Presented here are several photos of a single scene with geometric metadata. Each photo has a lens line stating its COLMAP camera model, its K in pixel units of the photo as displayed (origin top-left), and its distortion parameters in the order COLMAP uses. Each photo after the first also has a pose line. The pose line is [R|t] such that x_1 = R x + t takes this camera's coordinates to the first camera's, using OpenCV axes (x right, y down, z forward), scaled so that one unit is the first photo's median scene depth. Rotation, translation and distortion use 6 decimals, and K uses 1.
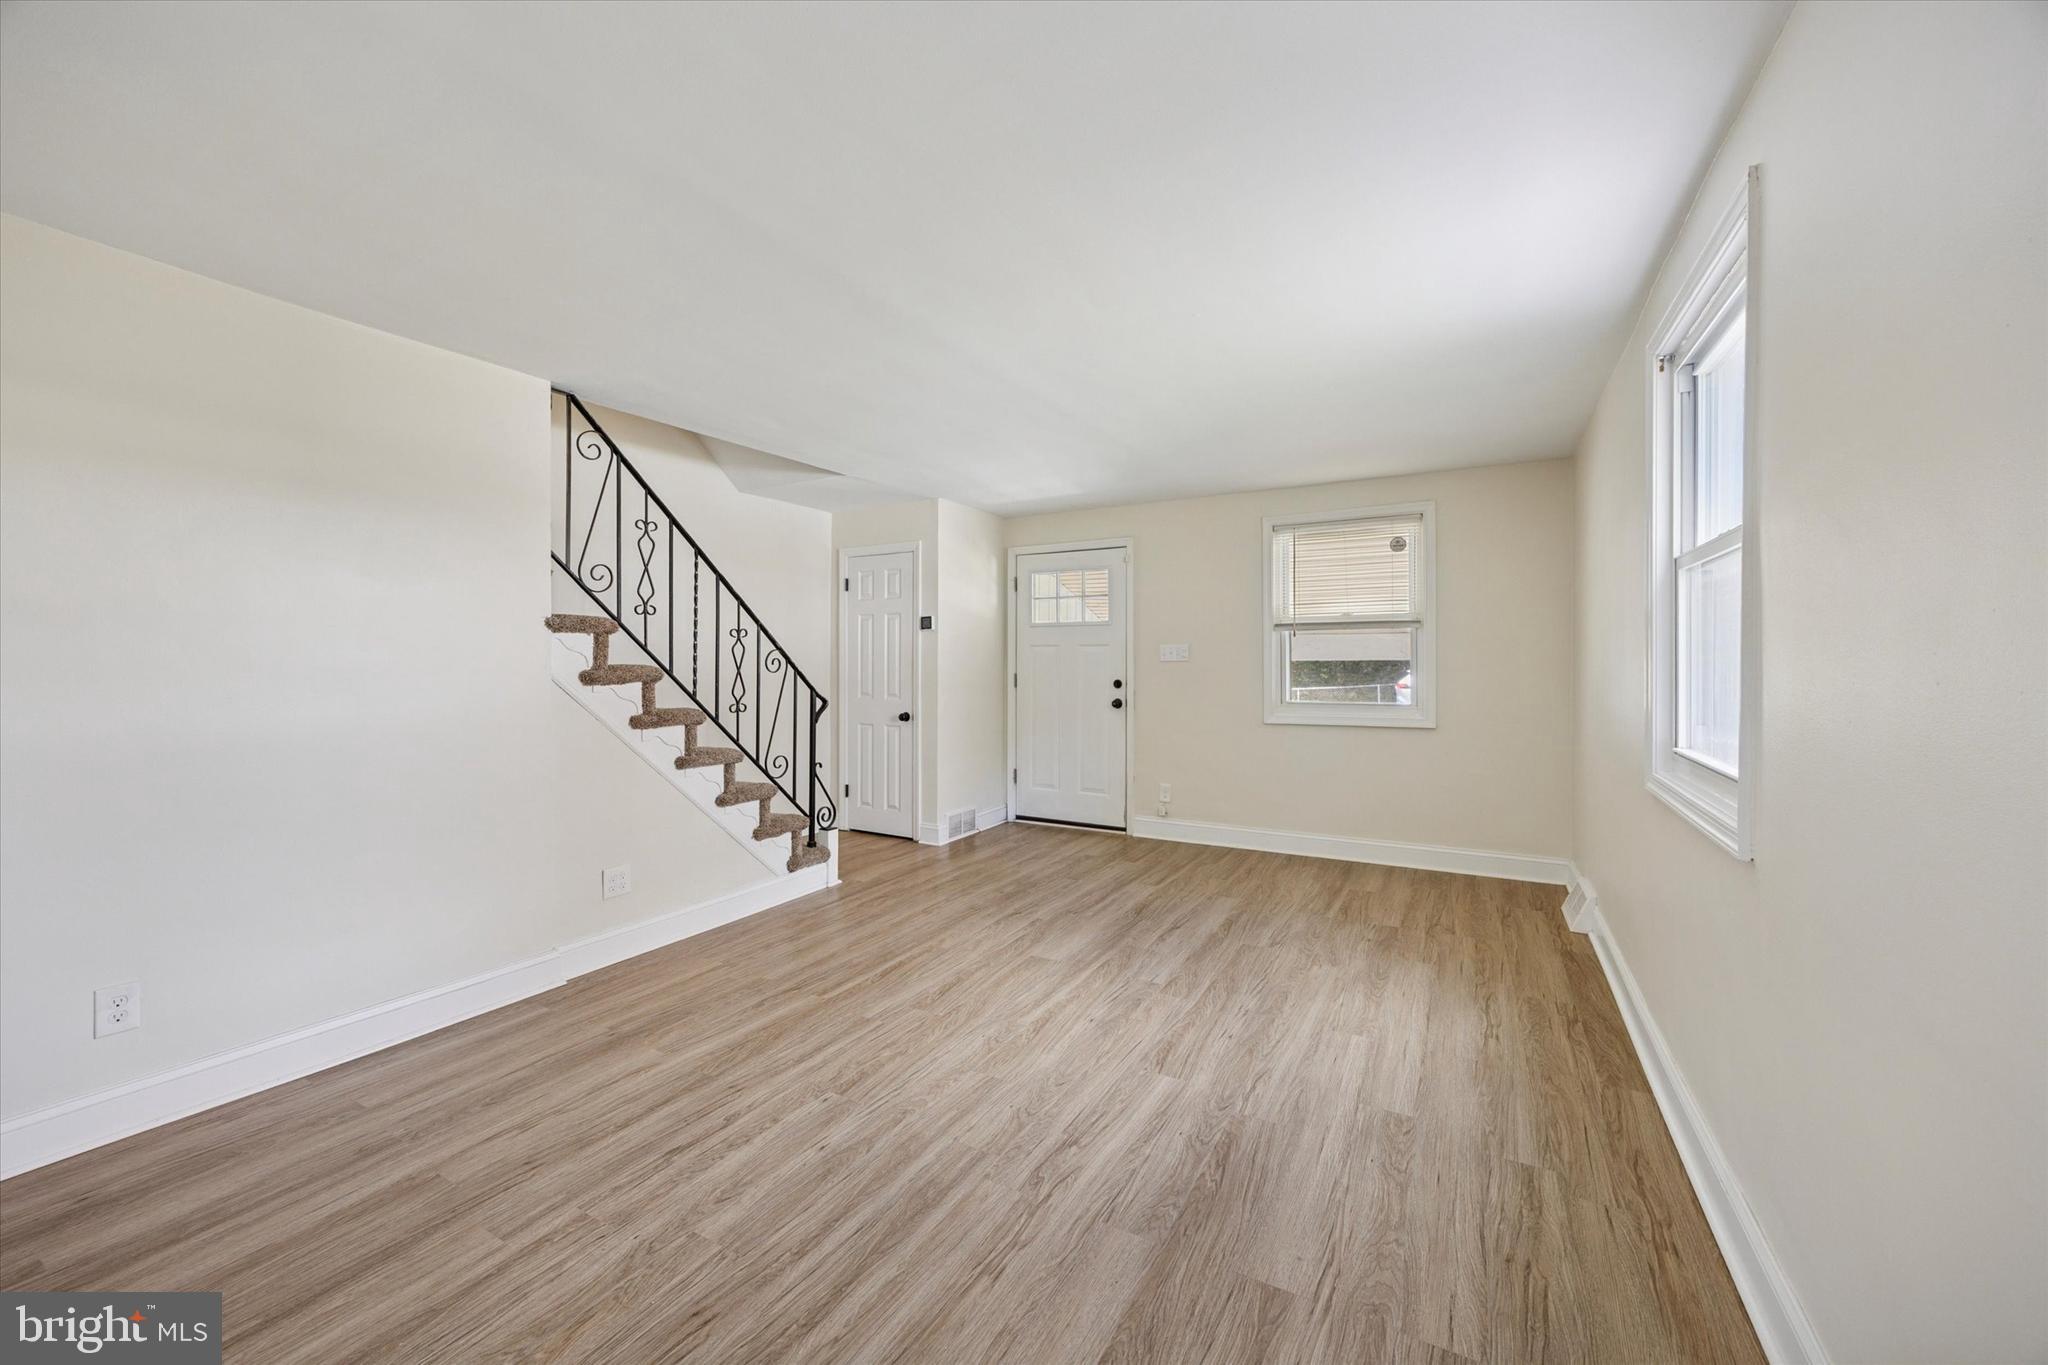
lens RADIAL K [[783.3, 0, 1014.2], [0, 783.3, 660.7], [0, 0, 1]] dist [-0.004113, 0.001145]
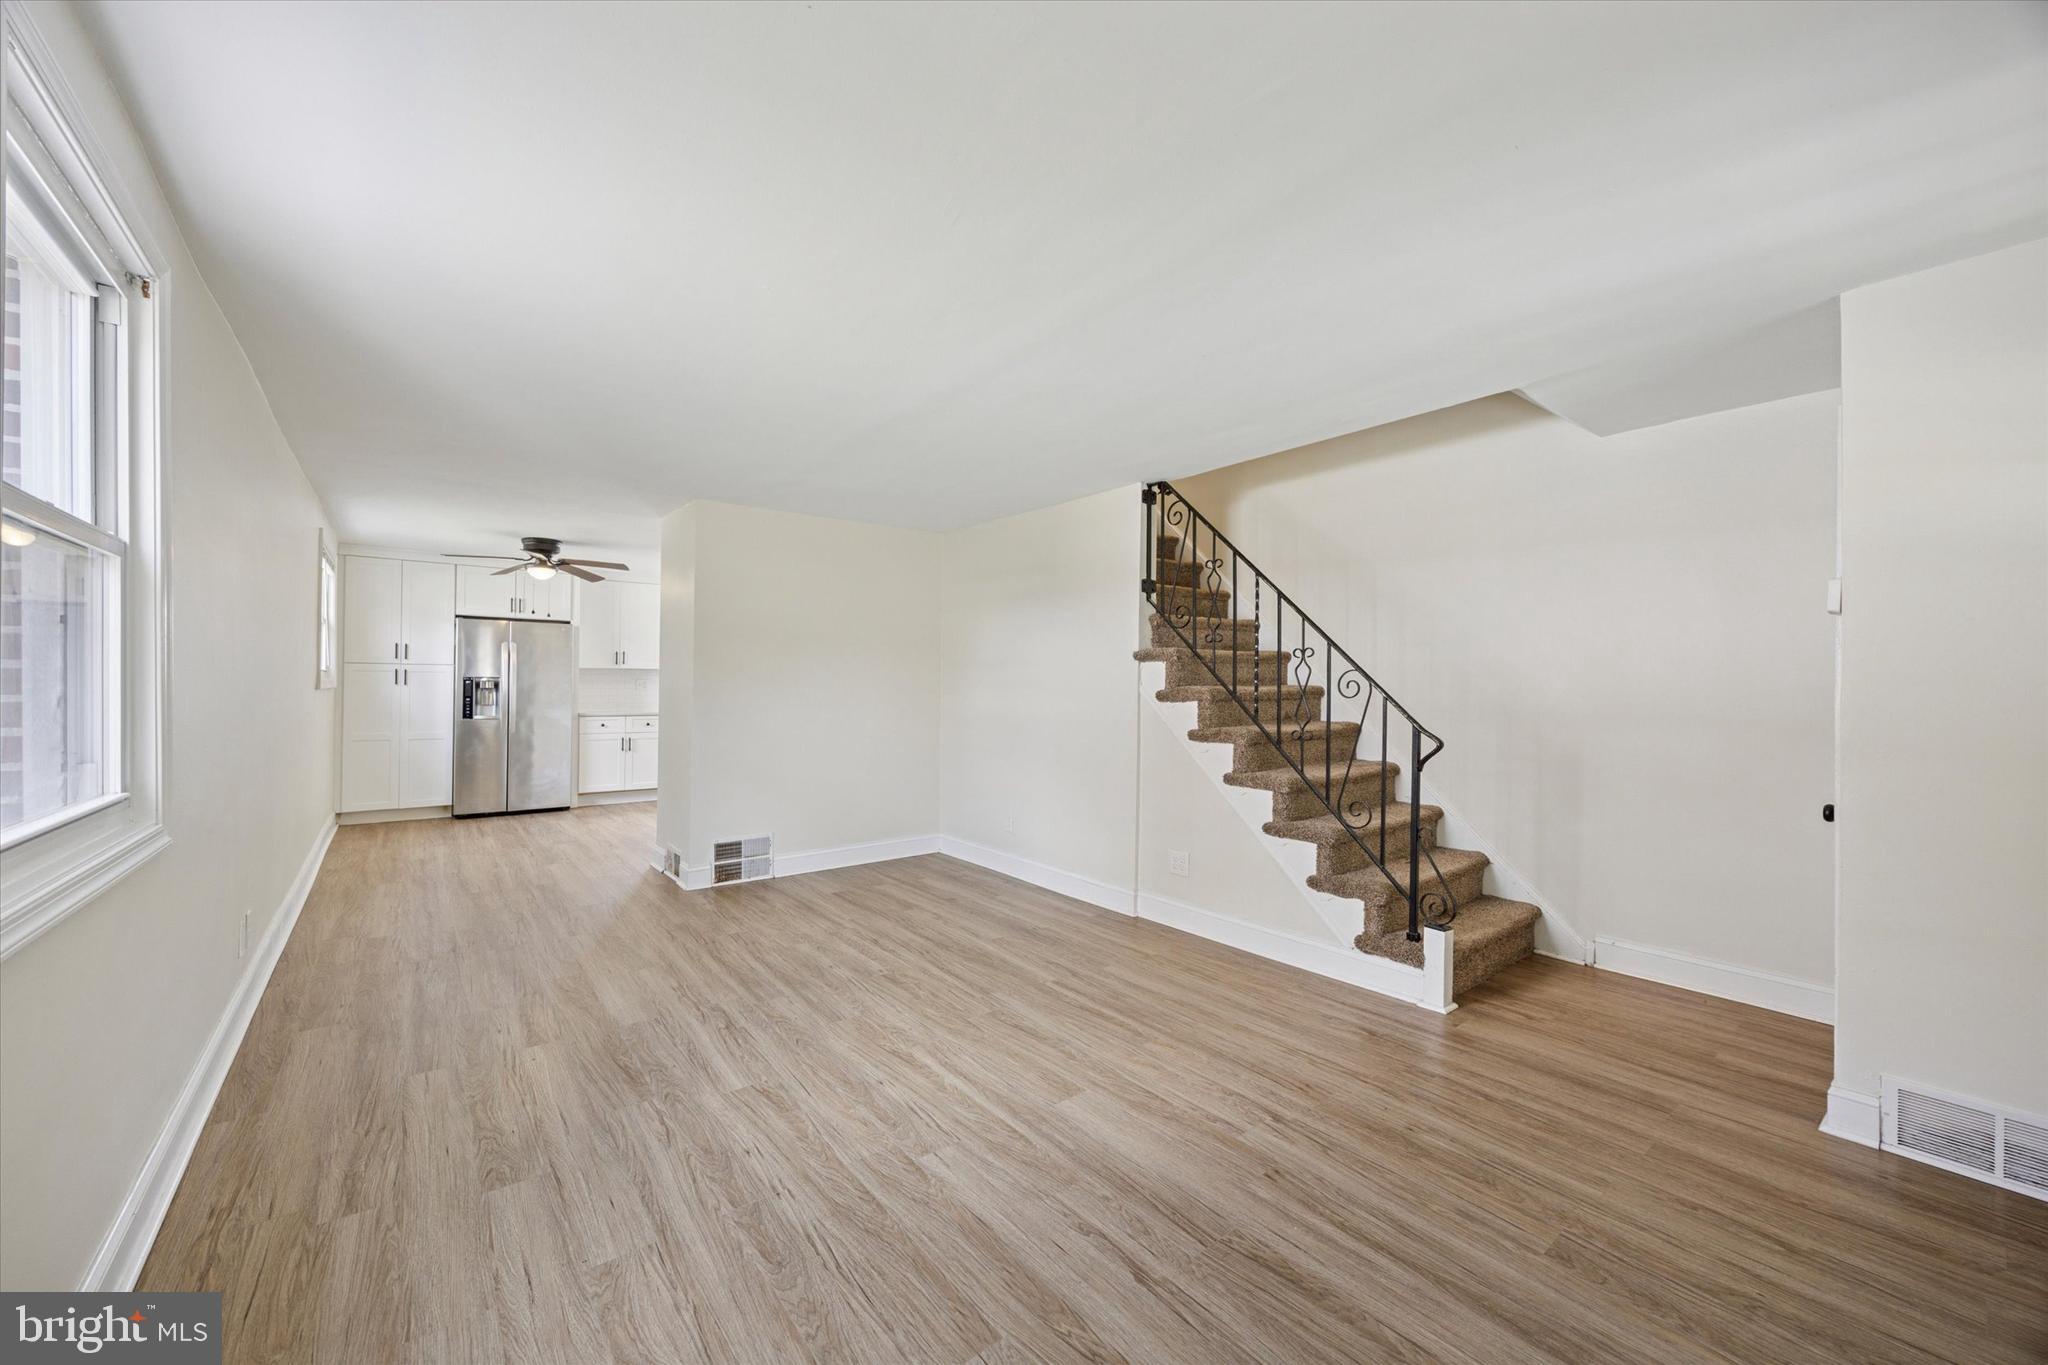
lens RADIAL K [[783.3, 0, 1025.3], [0, 783.3, 682.6], [0, 0, 1]] dist [-0.004113, 0.001145]
pose [[-0.364408, -0.001723, -0.931238, 0.719421], [-0.005419, 0.999985, 0.000270, 0.001009], [0.931224, 0.005144, -0.364412, 1.218980]]
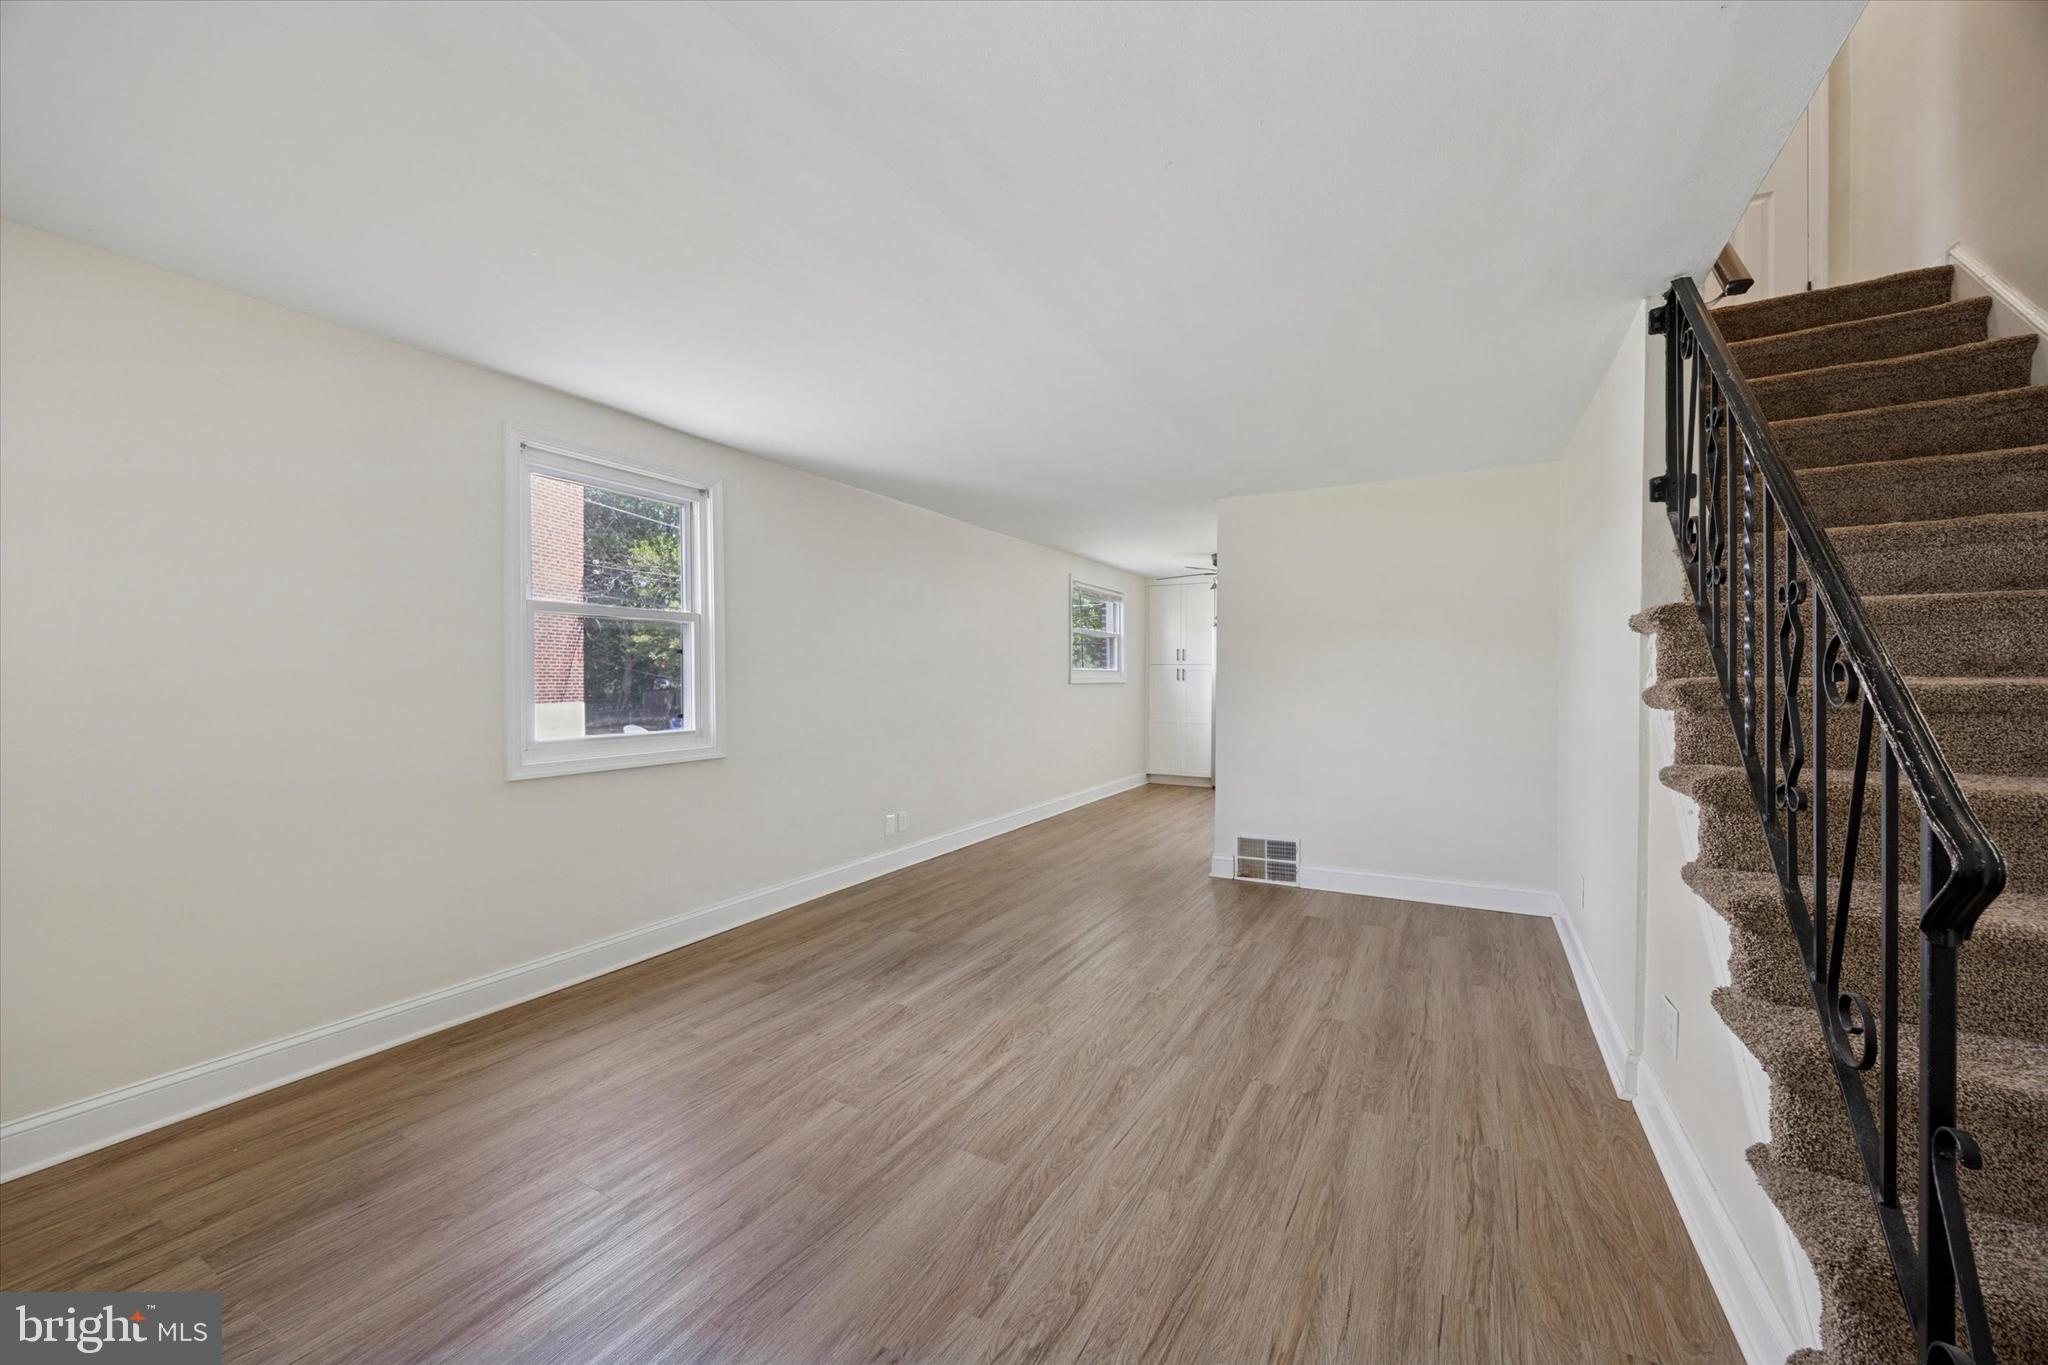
lens RADIAL K [[783.3, 0, 1012.0], [0, 783.3, 689.1], [0, 0, 1]] dist [-0.004113, 0.001145]
pose [[-0.999908, 0.003427, -0.013099, 0.022904], [0.003233, 0.999885, 0.014848, 0.003200], [0.013149, 0.014804, -0.999804, 1.607147]]
